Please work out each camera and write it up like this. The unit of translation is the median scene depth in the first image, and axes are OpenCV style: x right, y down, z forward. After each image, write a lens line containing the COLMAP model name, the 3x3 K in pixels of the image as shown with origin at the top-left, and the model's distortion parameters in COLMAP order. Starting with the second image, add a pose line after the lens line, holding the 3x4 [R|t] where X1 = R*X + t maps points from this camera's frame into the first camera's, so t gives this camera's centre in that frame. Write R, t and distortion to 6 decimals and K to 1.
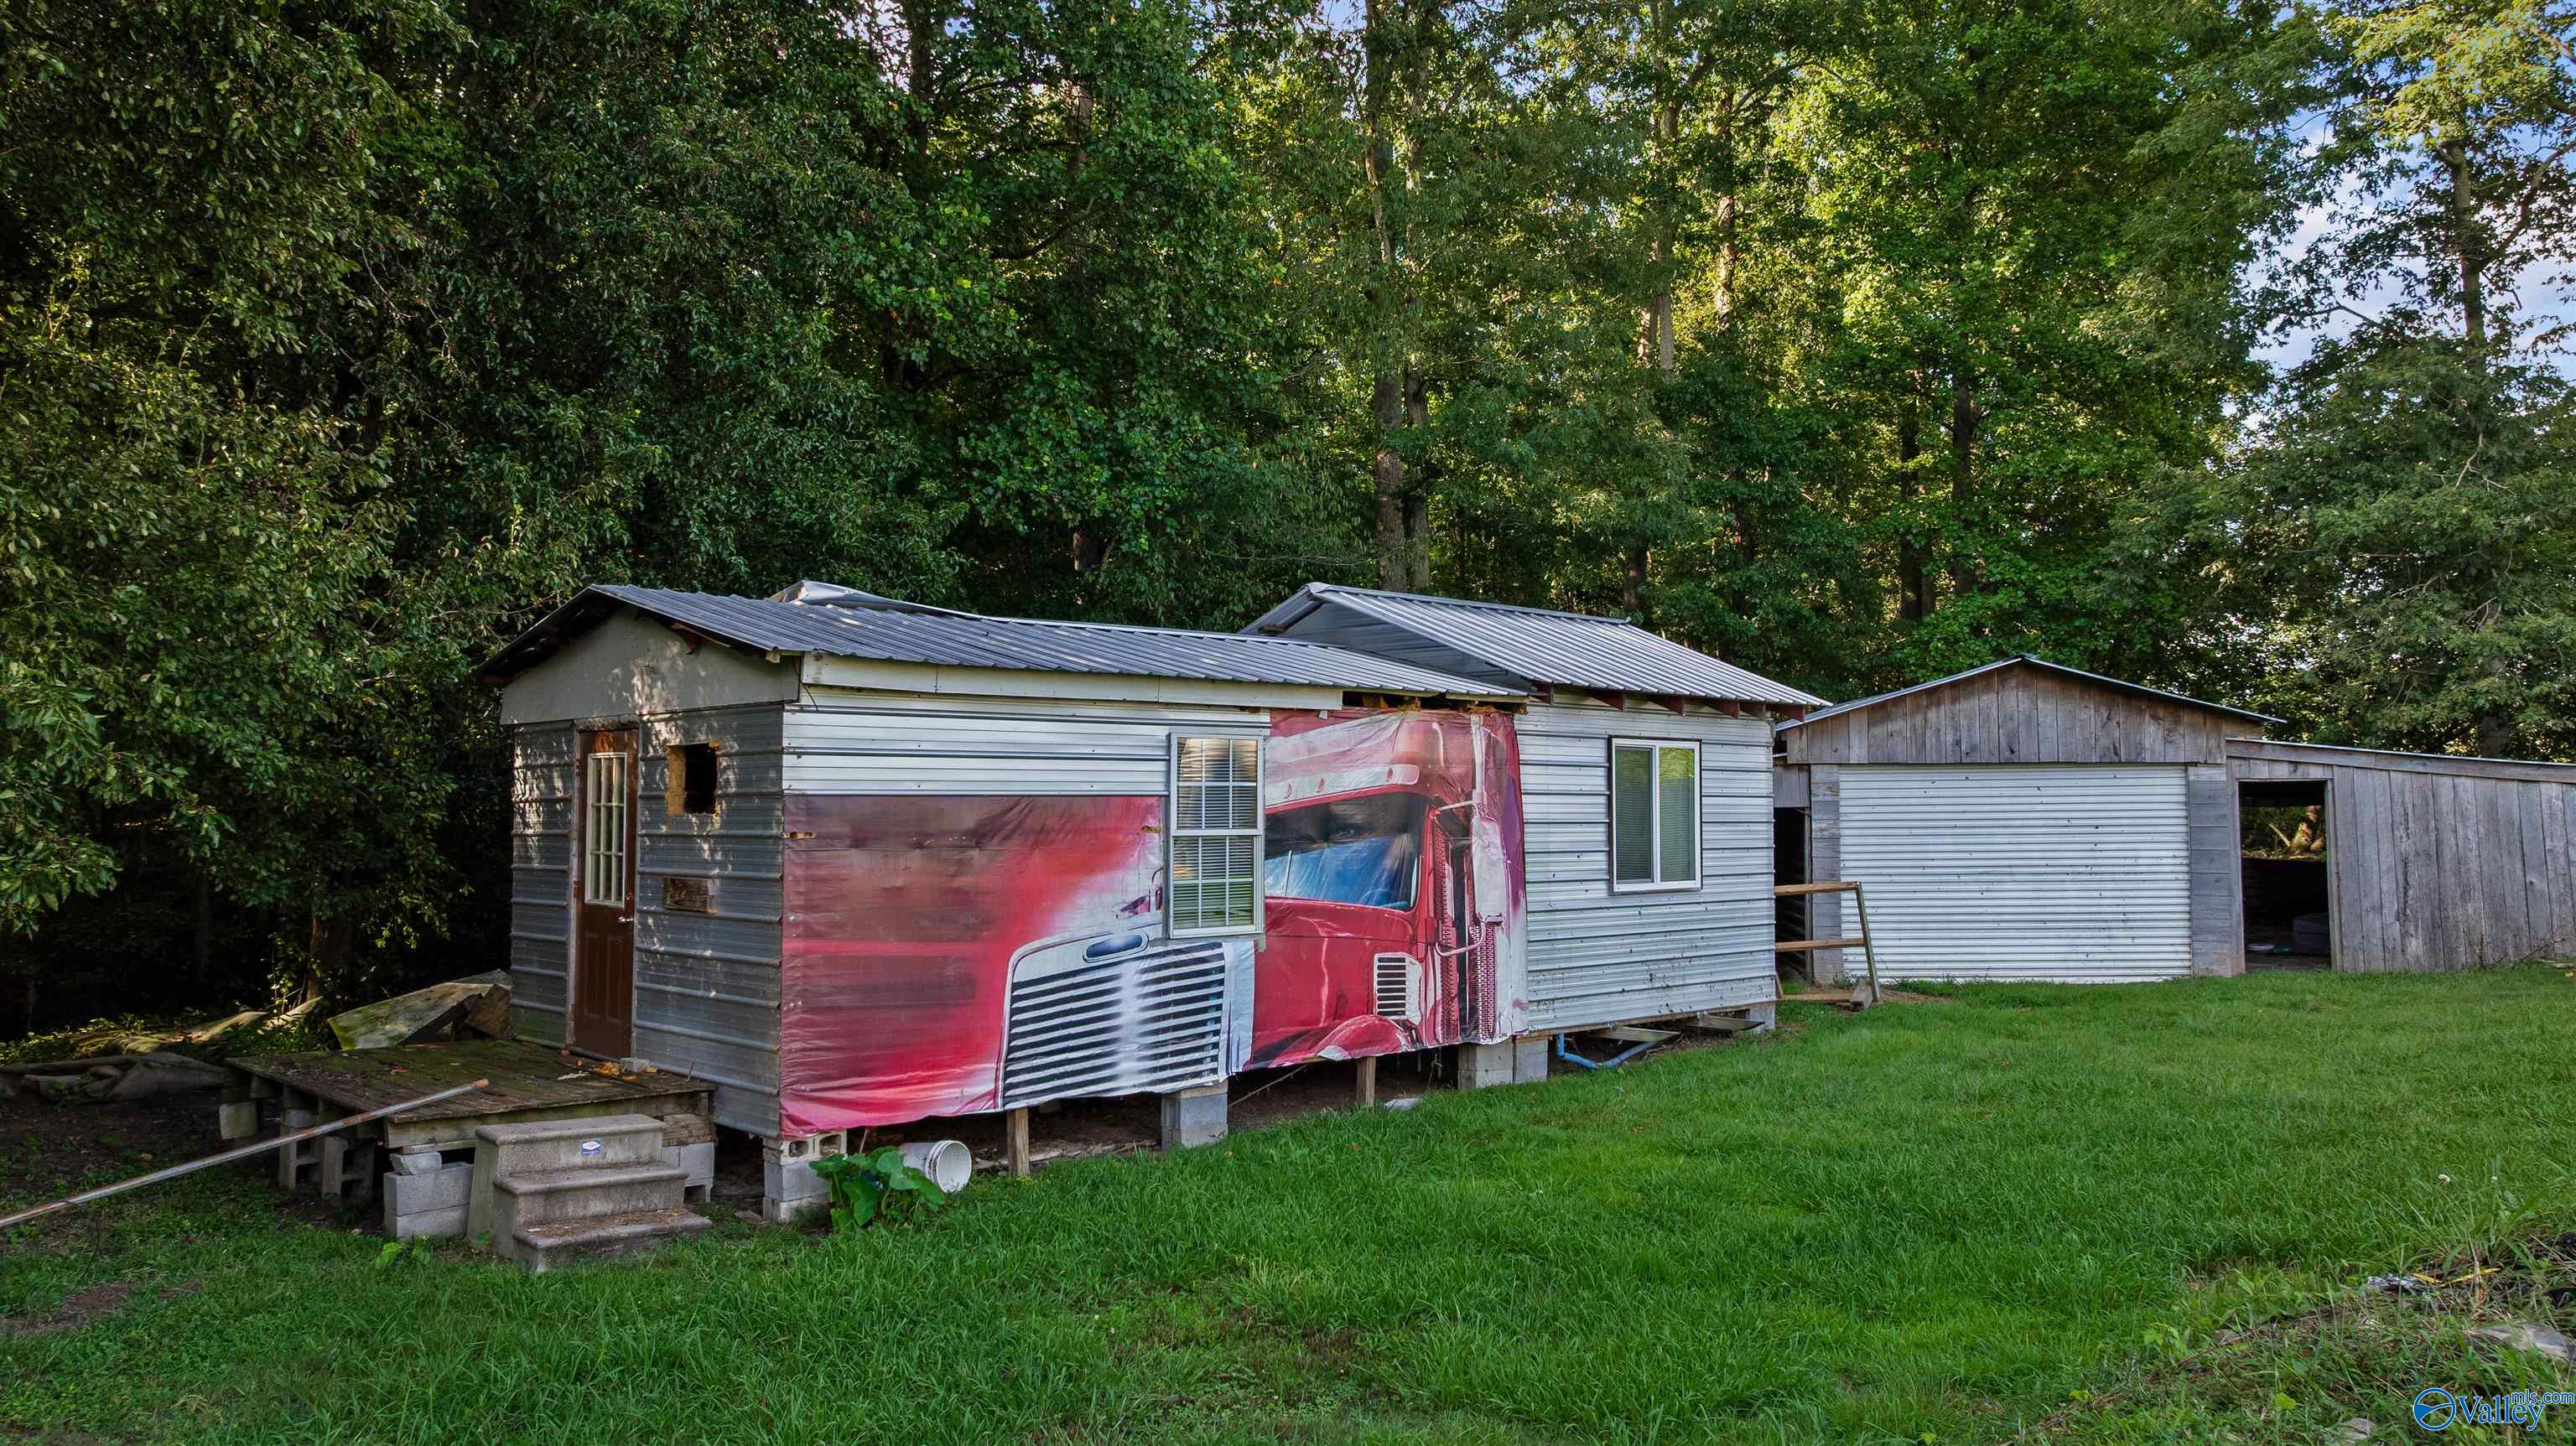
lens RADIAL K [[1848.6, 0, 1288.0], [0, 1848.6, 723.0], [0, 0, 1]] dist [-0.010777, 0.000215]
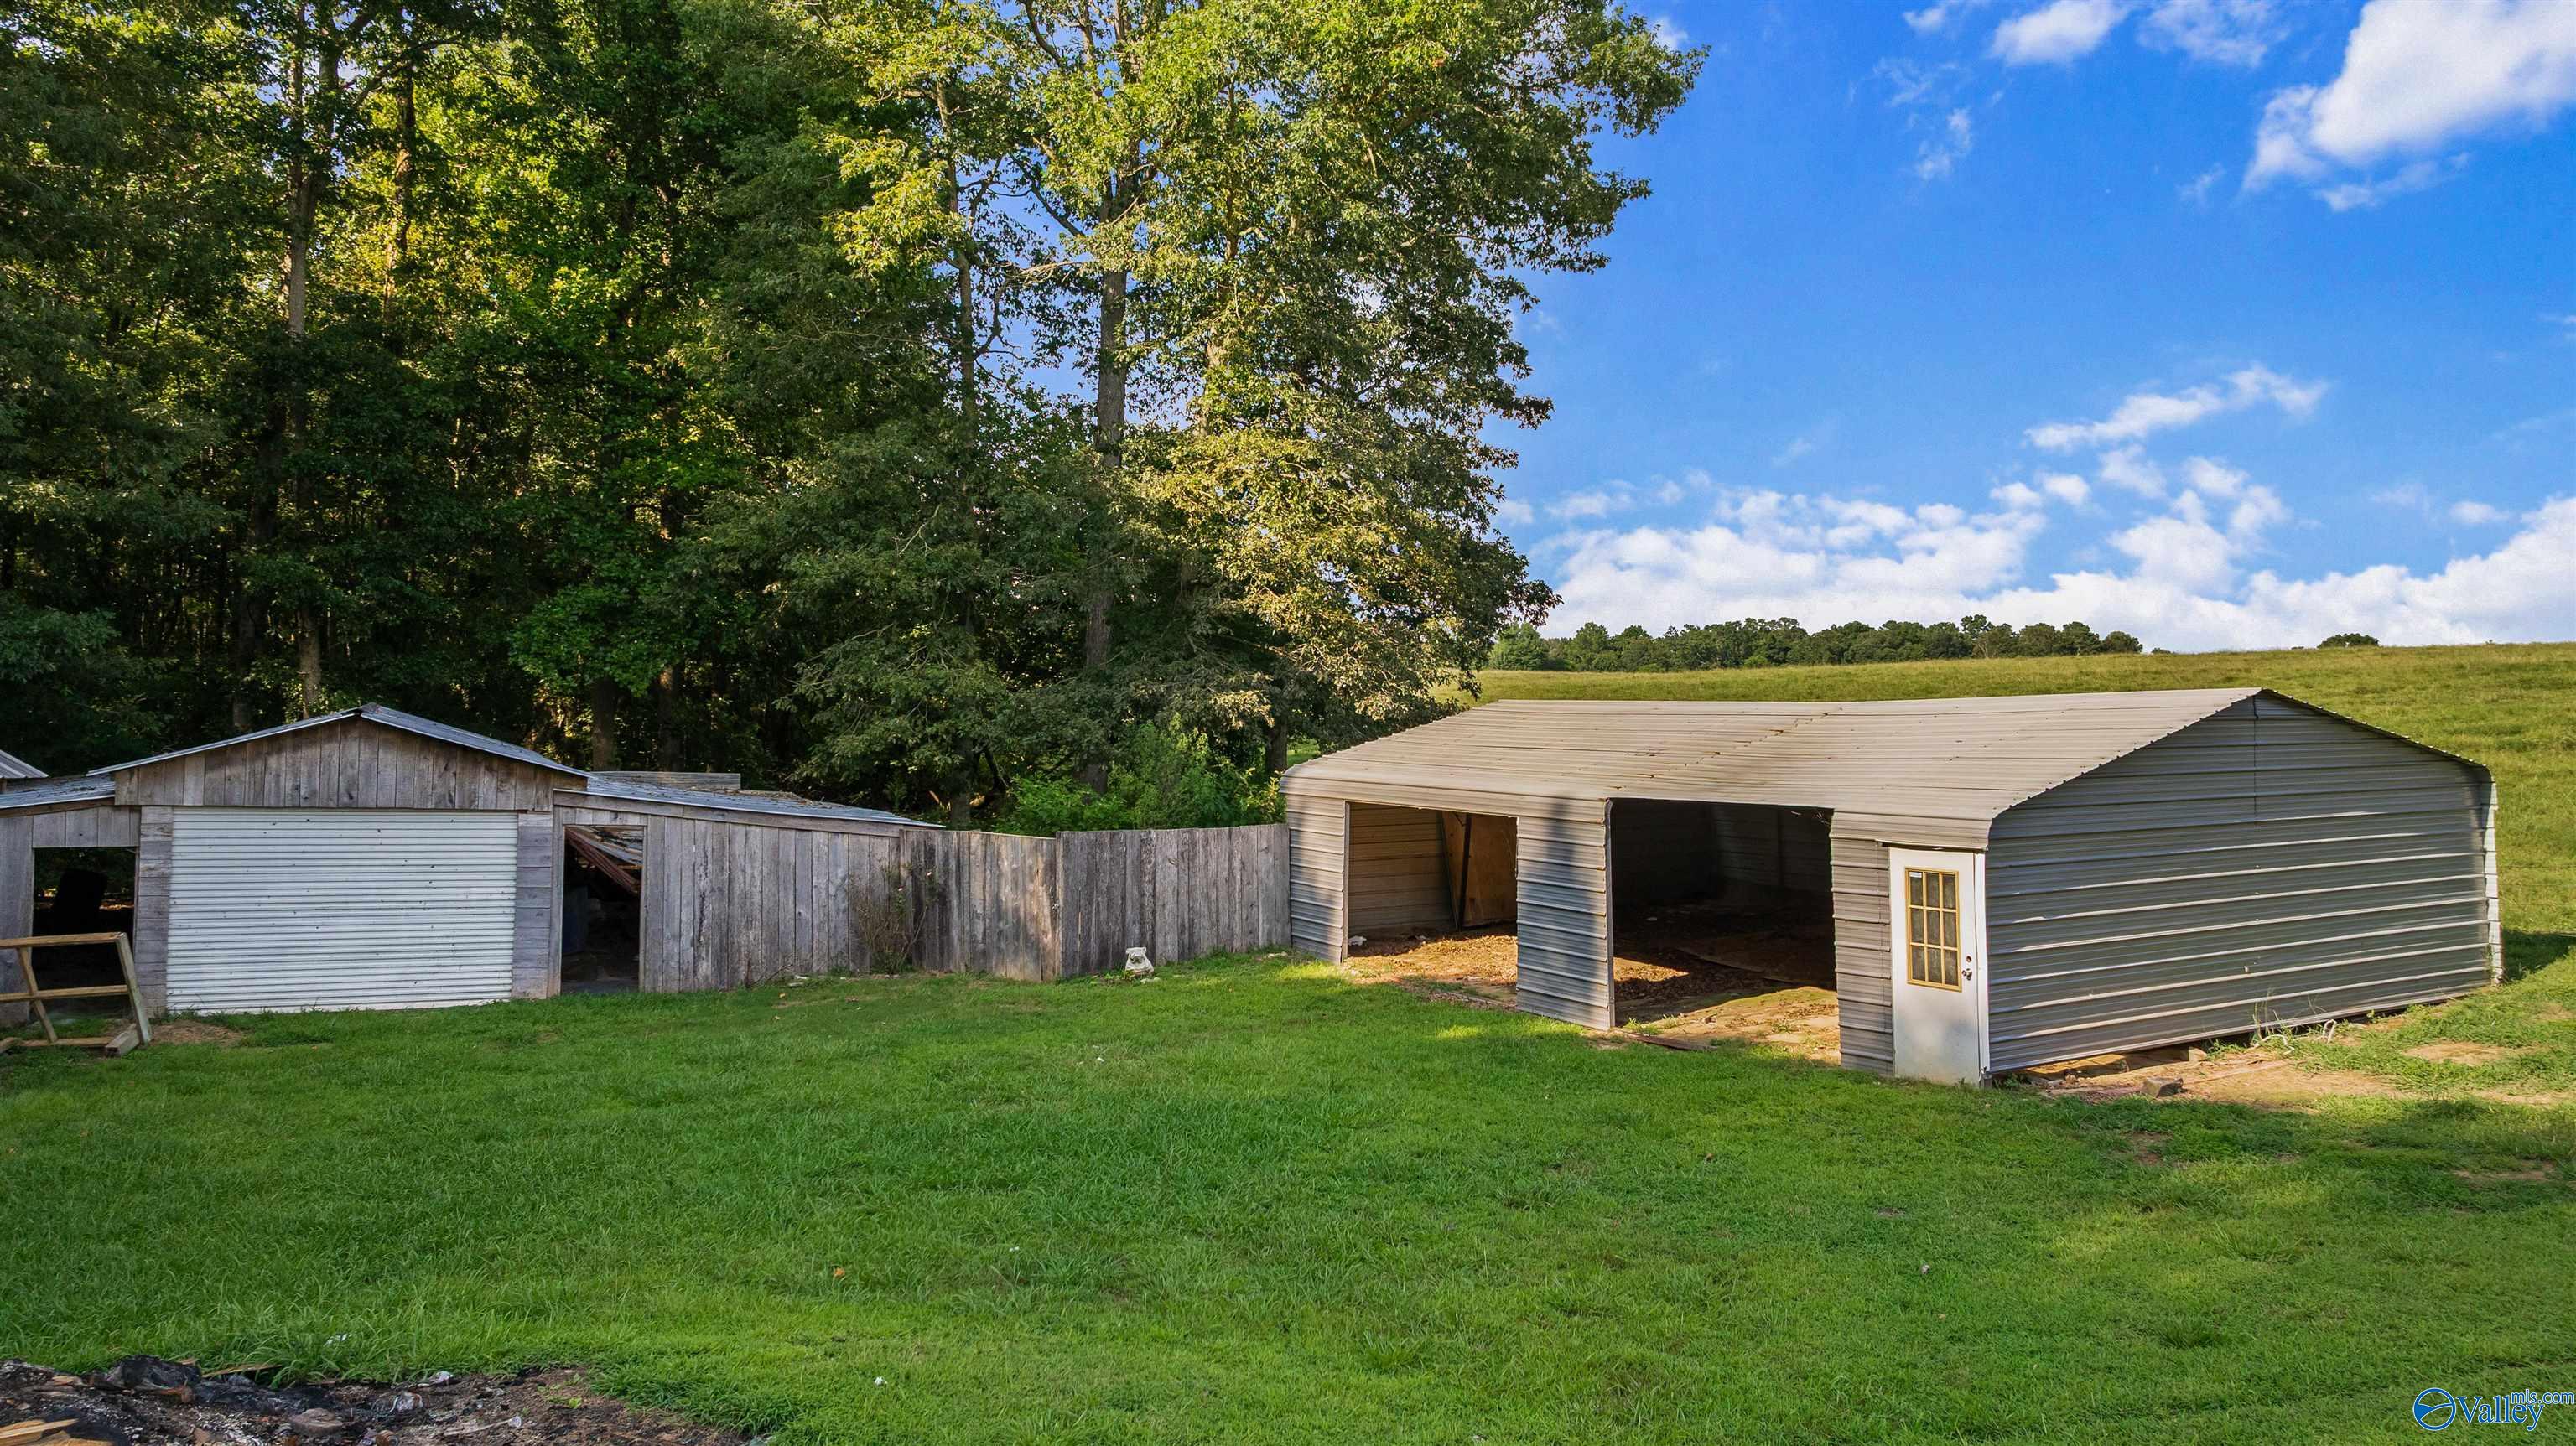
lens RADIAL K [[1848.6, 0, 1288.0], [0, 1848.6, 723.0], [0, 0, 1]] dist [-0.010777, 0.000215]
pose [[0.859352, 0.030922, 0.510449, 0.311711], [-0.062279, 0.997069, 0.044448, -0.110909], [-0.507578, -0.069987, 0.858759, -0.207104]]
